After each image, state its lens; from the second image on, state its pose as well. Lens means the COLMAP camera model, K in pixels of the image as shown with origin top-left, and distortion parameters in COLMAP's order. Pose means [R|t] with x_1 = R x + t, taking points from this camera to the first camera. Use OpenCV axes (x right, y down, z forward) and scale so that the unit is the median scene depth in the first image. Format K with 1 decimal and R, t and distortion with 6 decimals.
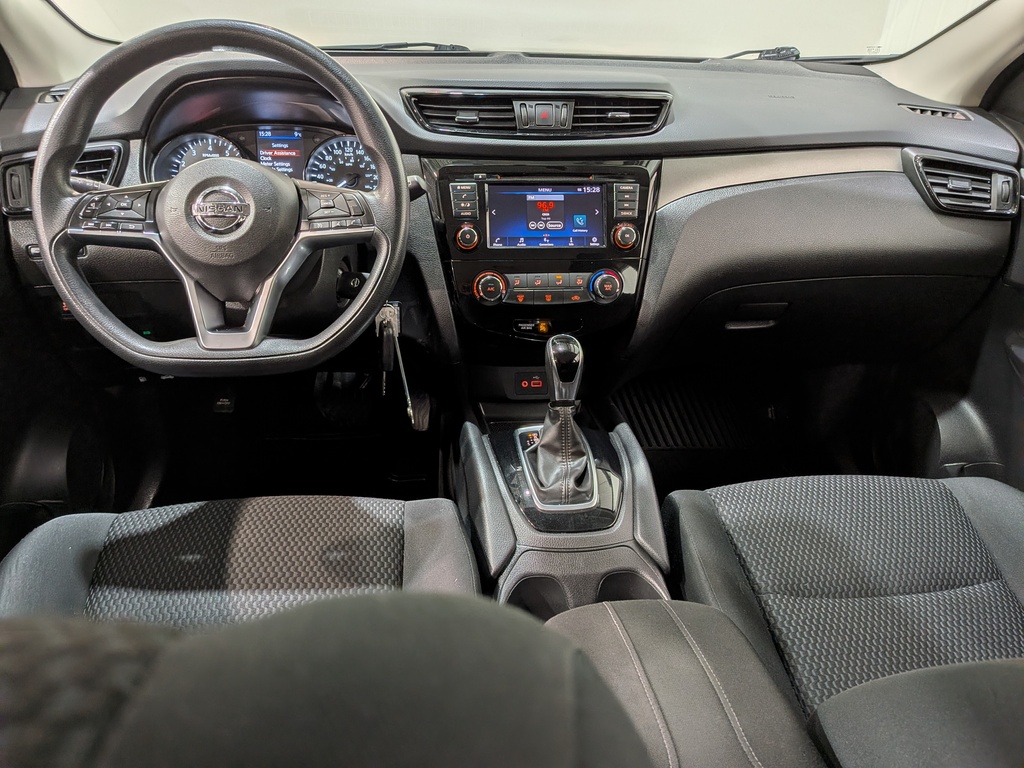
lens RADIAL K [[737.1, 0, 506.2], [0, 737.1, 393.9], [0, 0, 1]] dist [0.056235, -0.095658]
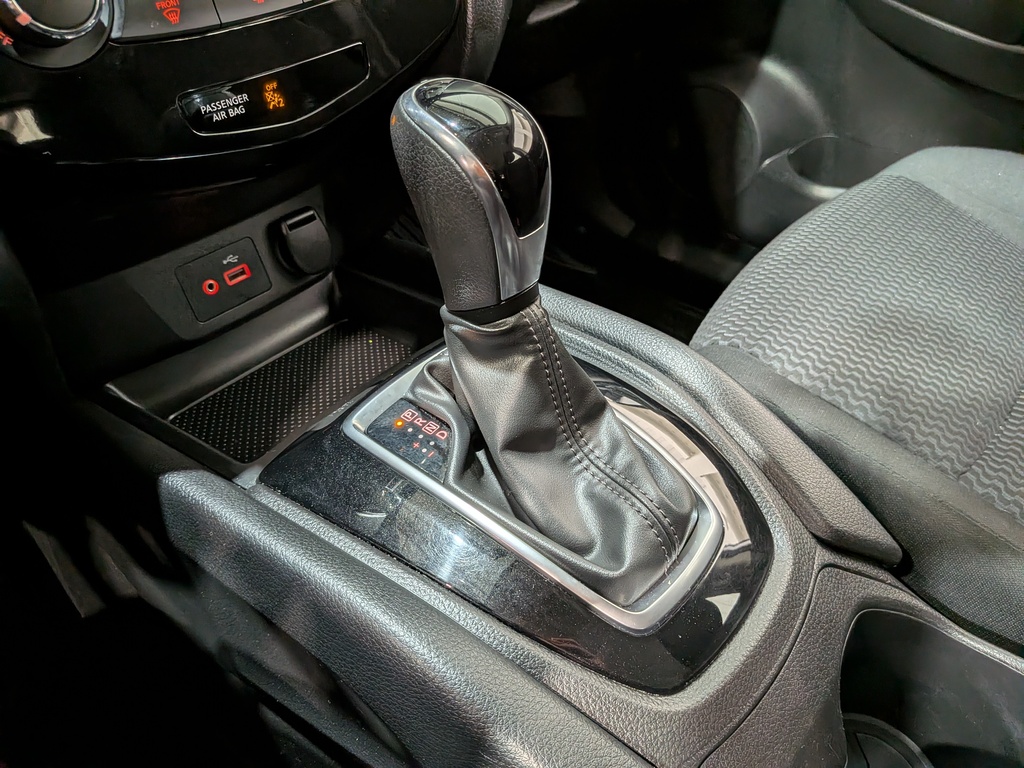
lens RADIAL K [[737.1, 0, 517.3], [0, 737.1, 374.2], [0, 0, 1]] dist [0.056235, -0.095658]
pose [[0.724188, -0.463438, 0.510663, -0.091092], [0.318408, 0.881569, 0.348499, -0.064614], [-0.611693, -0.089779, 0.785985, 0.685872]]
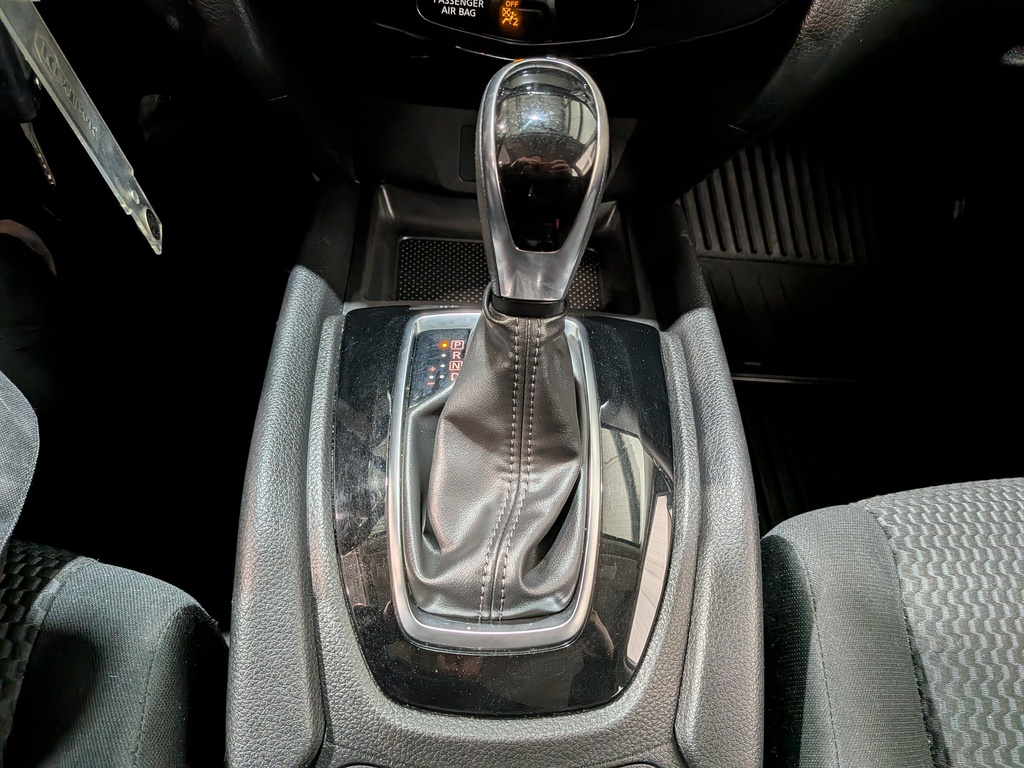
lens RADIAL K [[737.1, 0, 530.8], [0, 737.1, 387.4], [0, 0, 1]] dist [0.056235, -0.095658]
pose [[0.994140, 0.107717, -0.009106, 0.079729], [-0.094981, 0.910595, 0.402238, -0.074368], [0.051619, -0.399016, 0.915490, 0.646474]]
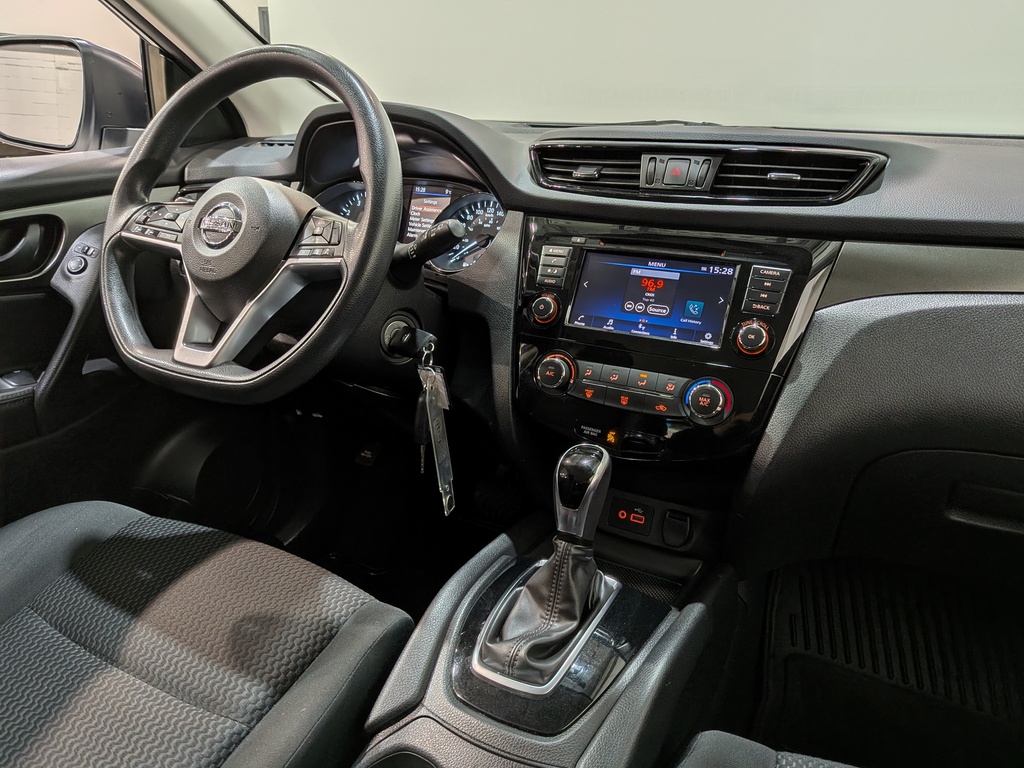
lens RADIAL K [[737.1, 0, 494.7], [0, 737.1, 390.1], [0, 0, 1]] dist [0.056235, -0.095658]
pose [[0.822255, 0.182323, -0.539125, 0.350121], [-0.270462, 0.958674, -0.088291, -0.038793], [0.500747, 0.218410, 0.837585, 0.305047]]
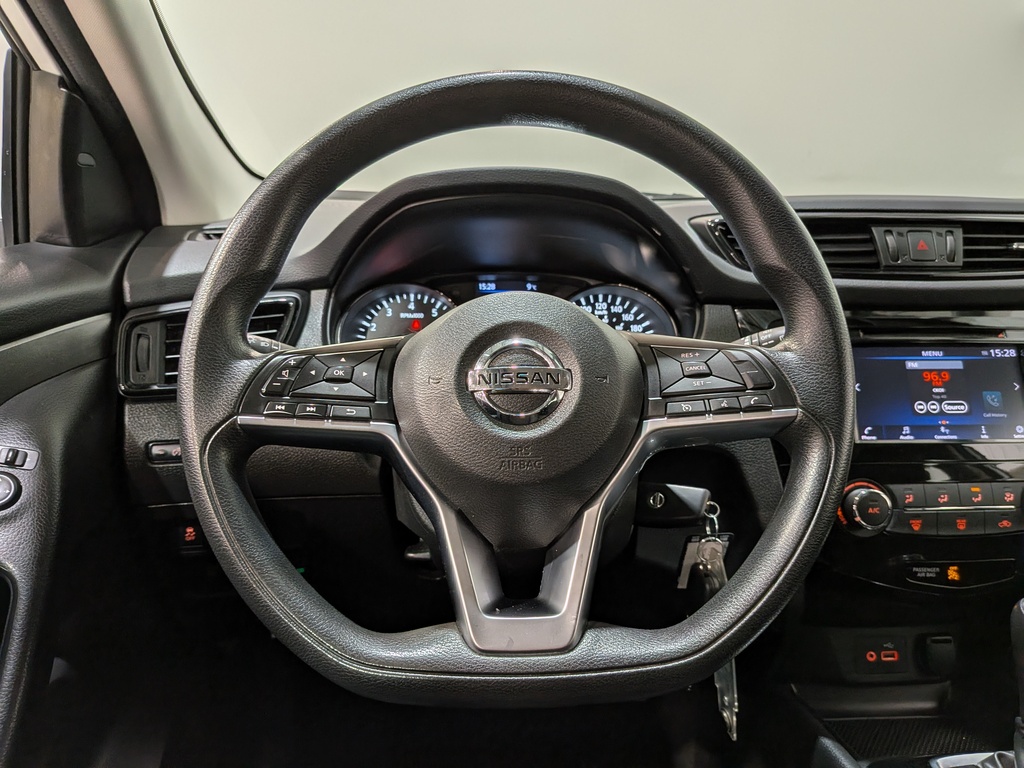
lens RADIAL K [[737.1, 0, 516.9], [0, 737.1, 393.0], [0, 0, 1]] dist [0.056235, -0.095658]
pose [[0.996903, -0.007320, -0.078305, -0.254927], [-0.012465, 0.968369, -0.249210, -0.078742], [0.077652, 0.249414, 0.965279, 0.362228]]
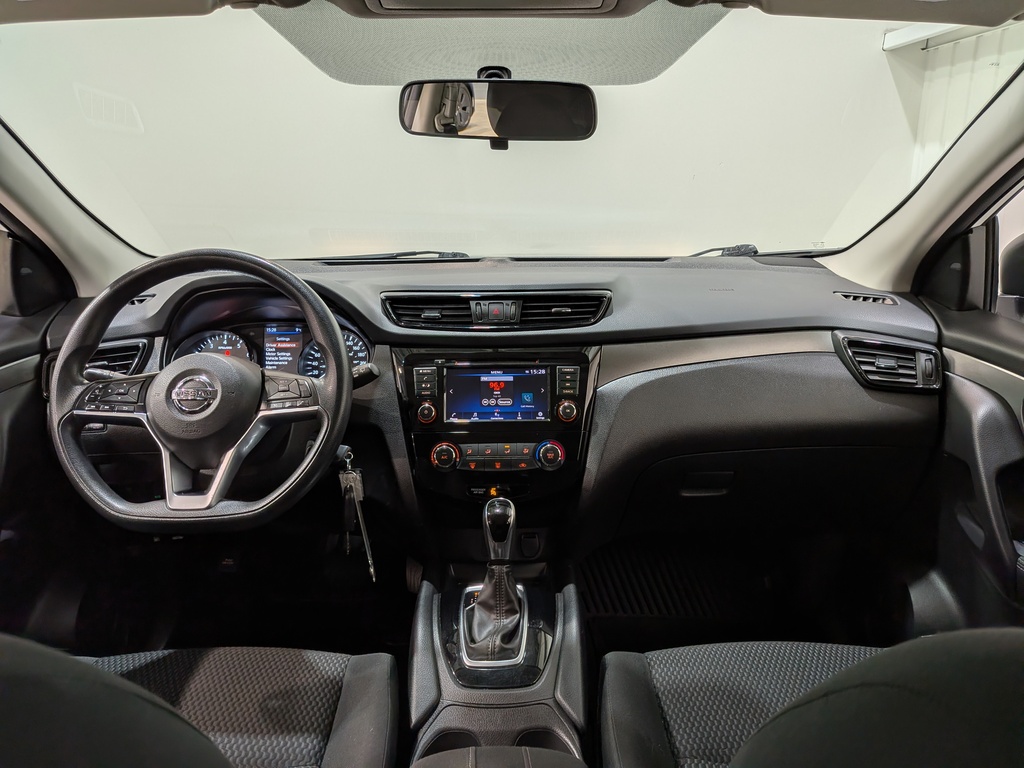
lens RADIAL K [[737.1, 0, 516.9], [0, 737.1, 391.7], [0, 0, 1]] dist [0.056235, -0.095658]
pose [[0.994968, -0.009332, -0.099760, 0.197725], [-0.013812, 0.973374, -0.228807, 0.015313], [0.099239, 0.229033, 0.968347, -0.099516]]
